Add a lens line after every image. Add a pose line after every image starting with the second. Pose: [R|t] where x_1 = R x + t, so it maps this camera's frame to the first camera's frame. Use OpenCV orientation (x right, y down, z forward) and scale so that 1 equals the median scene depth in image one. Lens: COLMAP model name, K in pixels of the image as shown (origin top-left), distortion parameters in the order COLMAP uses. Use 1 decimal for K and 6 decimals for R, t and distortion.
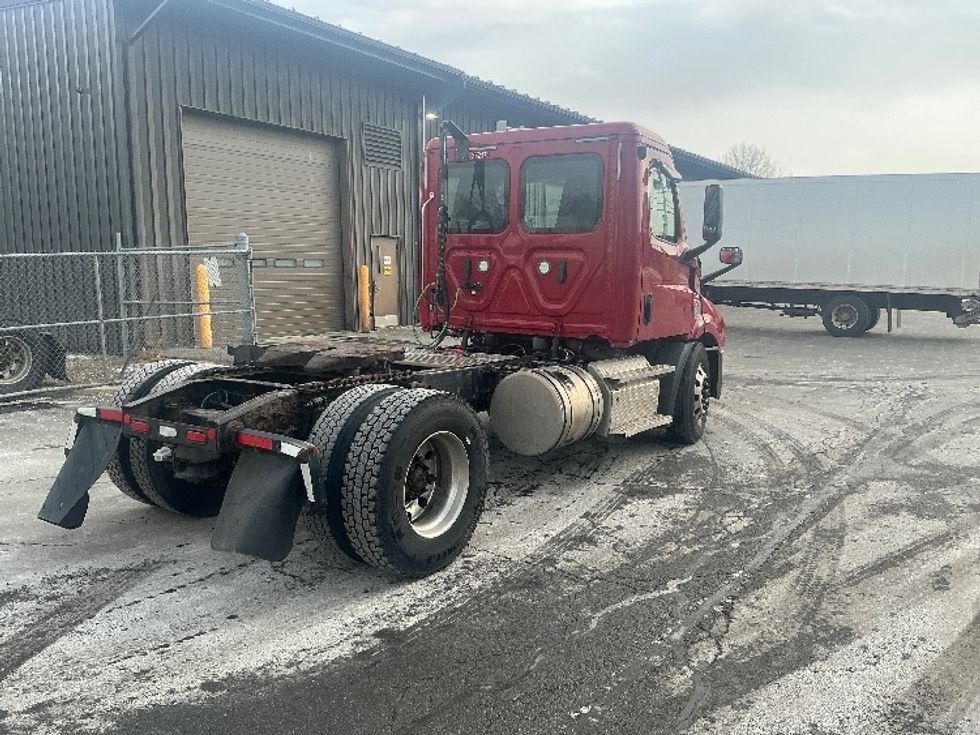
lens RADIAL K [[806.5, 0, 490.0], [0, 806.5, 367.5], [0, 0, 1]] dist [0.140111, -0.280522]
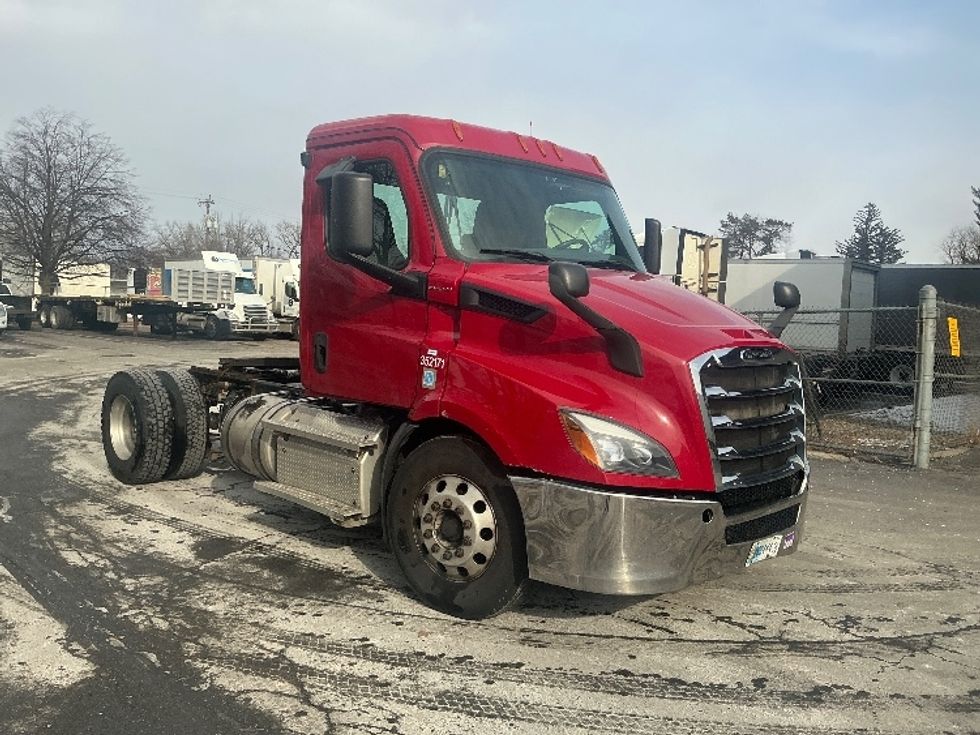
lens RADIAL K [[806.5, 0, 490.0], [0, 806.5, 367.5], [0, 0, 1]] dist [0.140111, -0.280522]
pose [[-0.177001, 0.049373, -0.982972, 1.120484], [-0.160223, 0.983972, 0.078274, -0.173771], [0.971082, 0.171349, -0.166253, 1.557243]]
